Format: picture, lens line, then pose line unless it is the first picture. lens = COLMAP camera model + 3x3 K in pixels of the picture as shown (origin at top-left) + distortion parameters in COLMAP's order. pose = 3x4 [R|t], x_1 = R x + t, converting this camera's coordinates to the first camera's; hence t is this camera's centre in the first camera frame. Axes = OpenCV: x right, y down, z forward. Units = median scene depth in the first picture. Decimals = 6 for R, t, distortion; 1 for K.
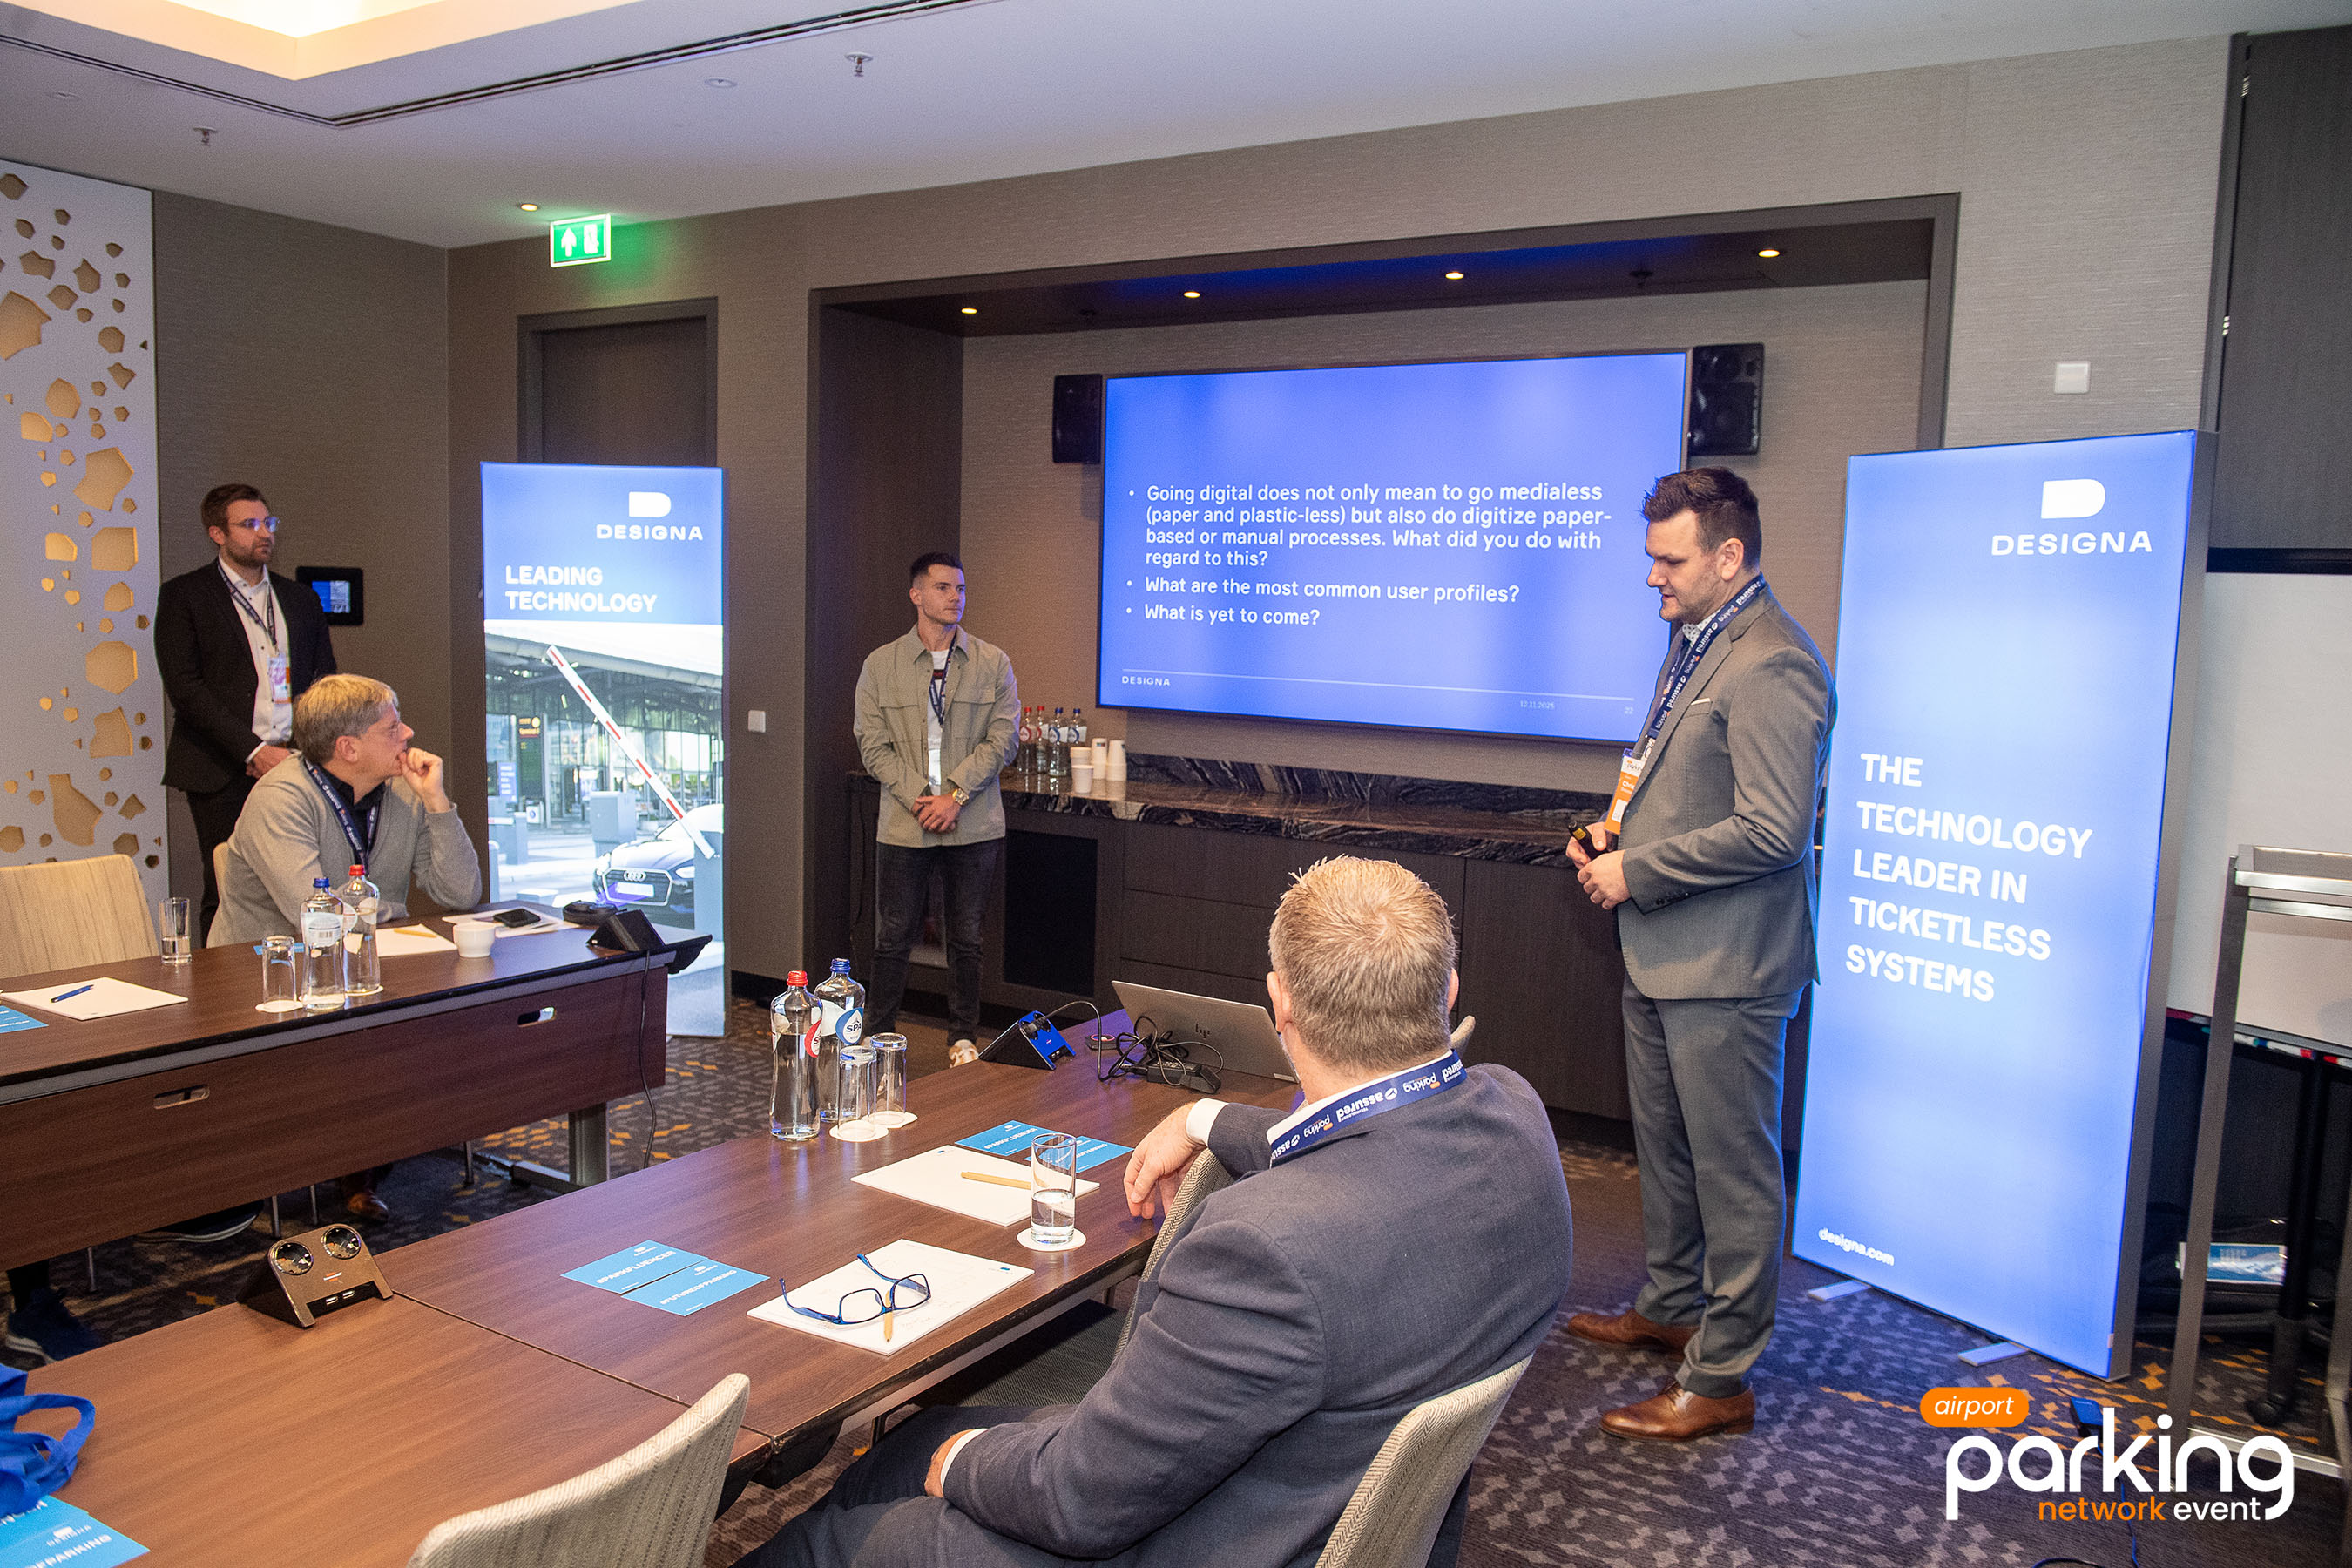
lens RADIAL K [[1747.4, 0, 1176.4], [0, 1747.4, 786.6], [0, 0, 1]] dist [-0.002082, -0.001249]
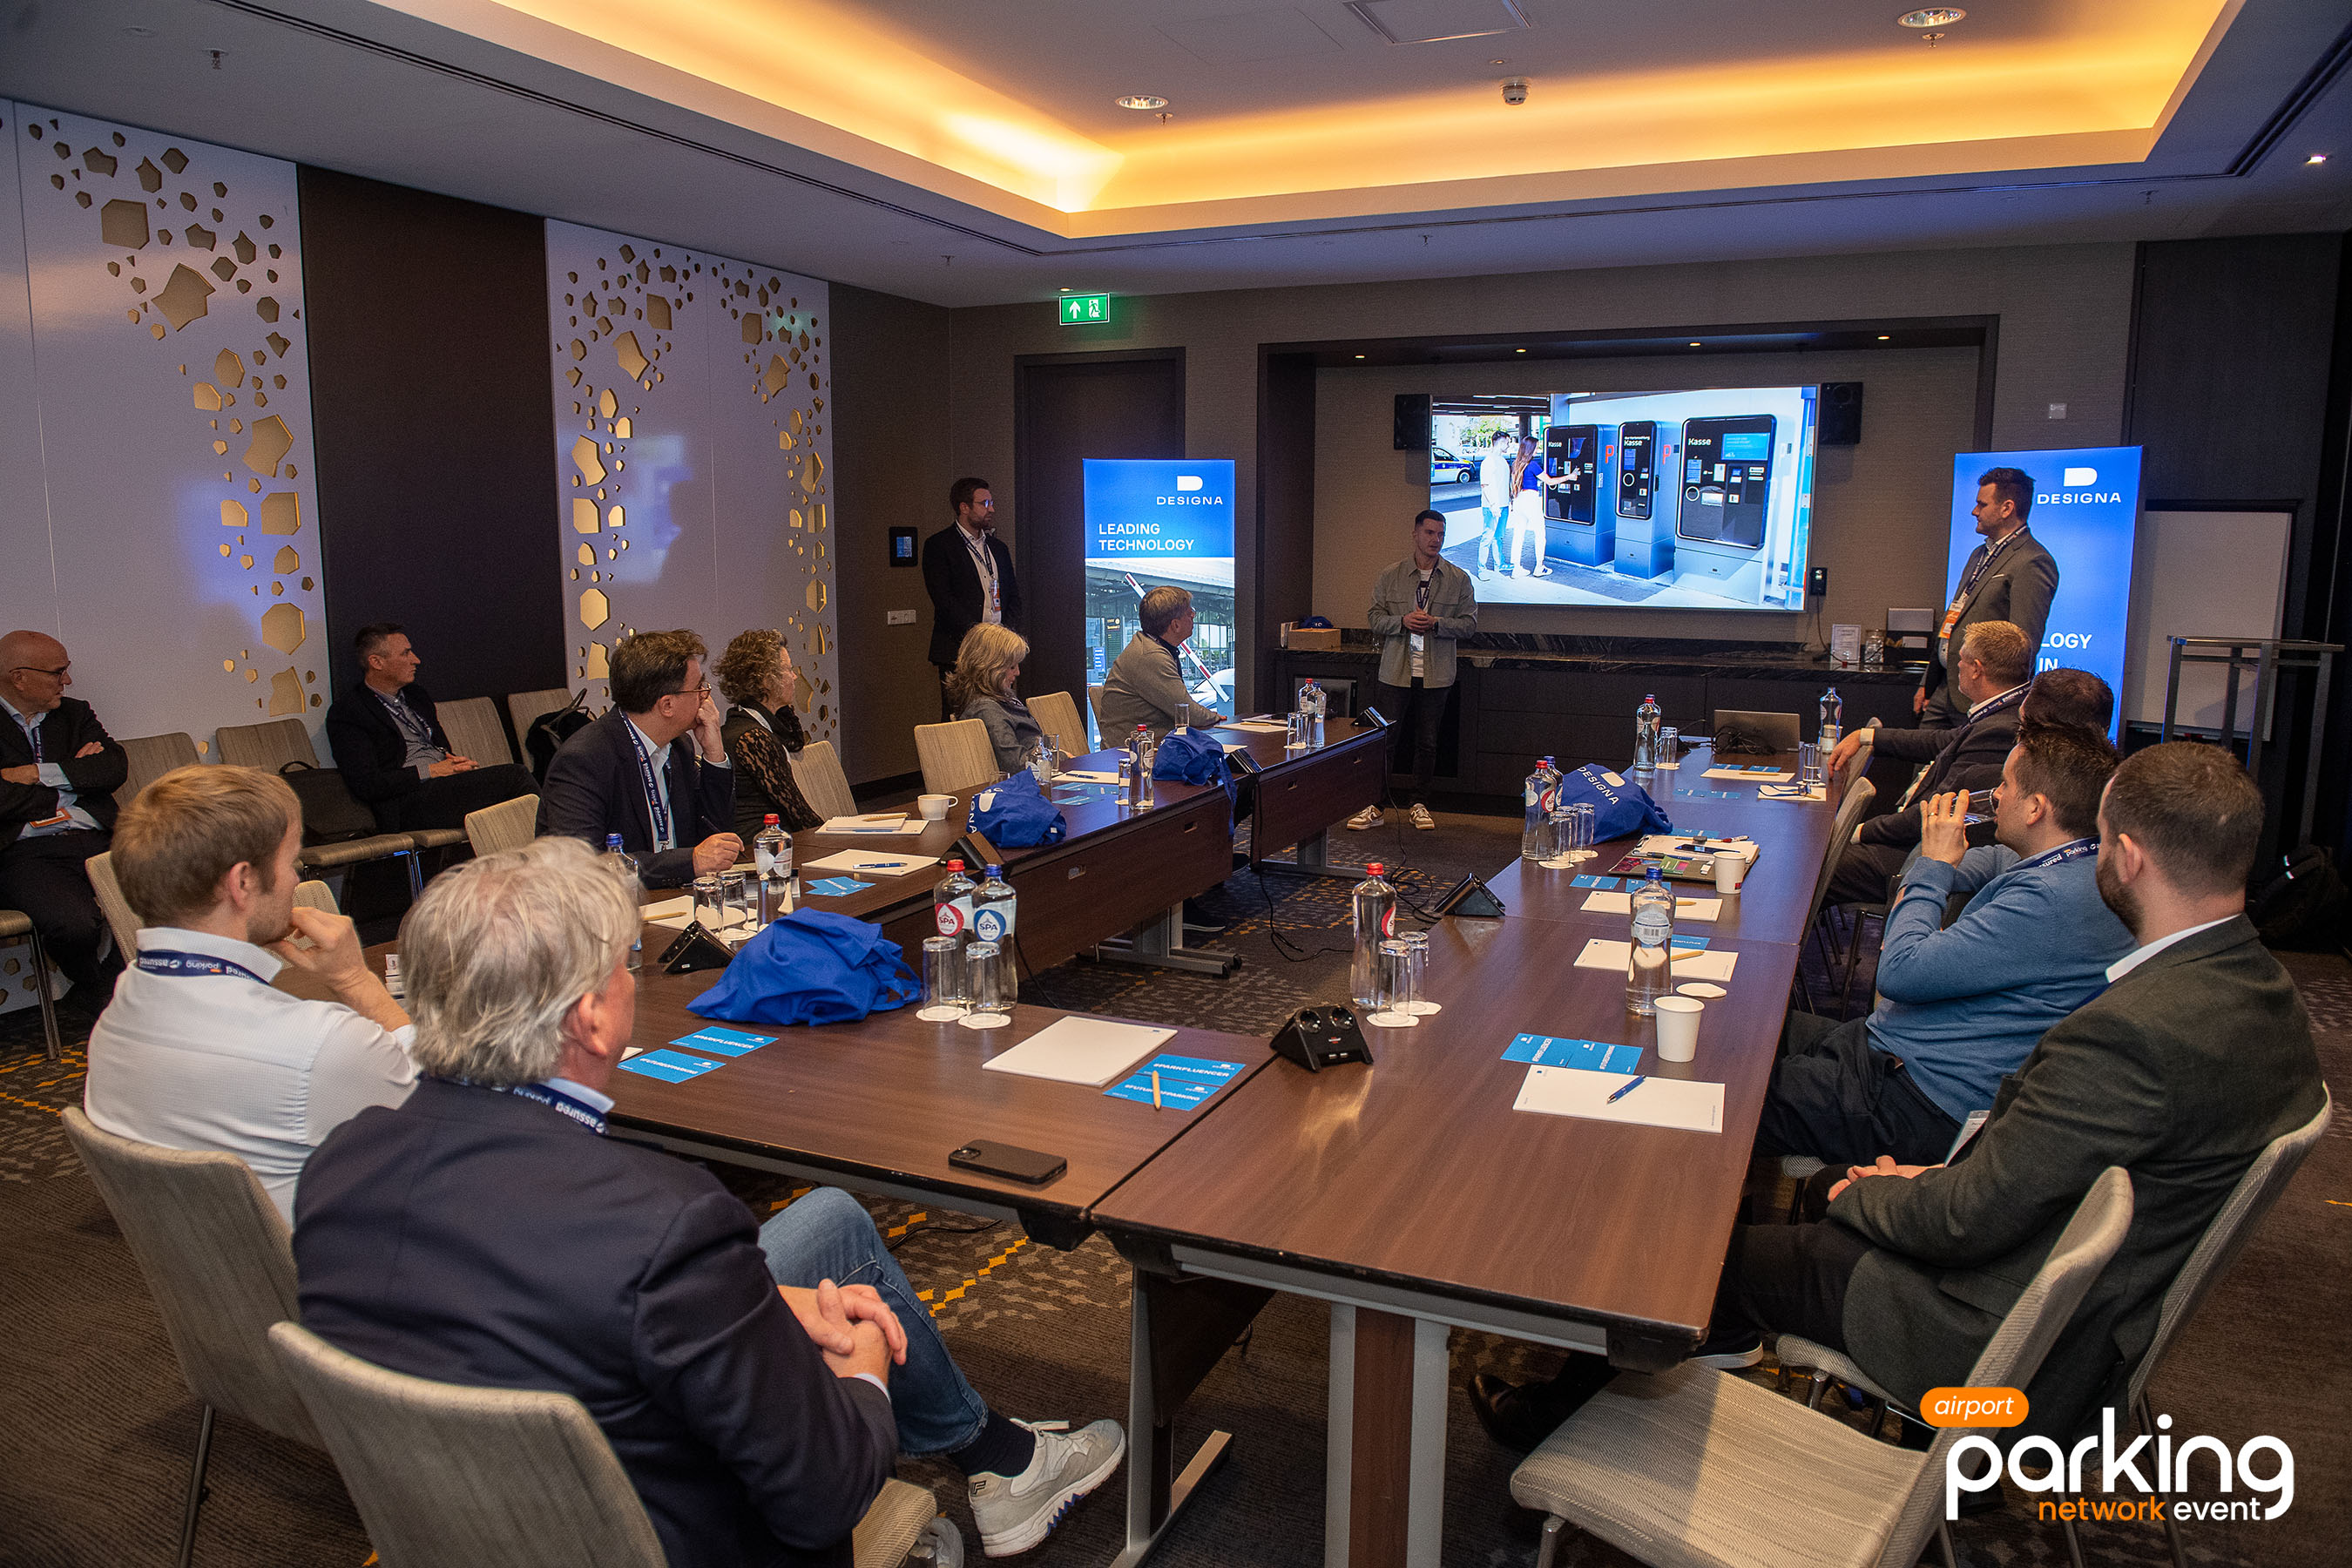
lens RADIAL K [[1632.5, 0, 1173.6], [0, 1632.5, 776.9], [0, 0, 1]] dist [-0.012060, -0.007612]
pose [[0.991165, -0.044218, 0.125049, -0.513191], [0.038511, 0.998119, 0.047697, 0.036904], [-0.126923, -0.042460, 0.991003, -0.502723]]
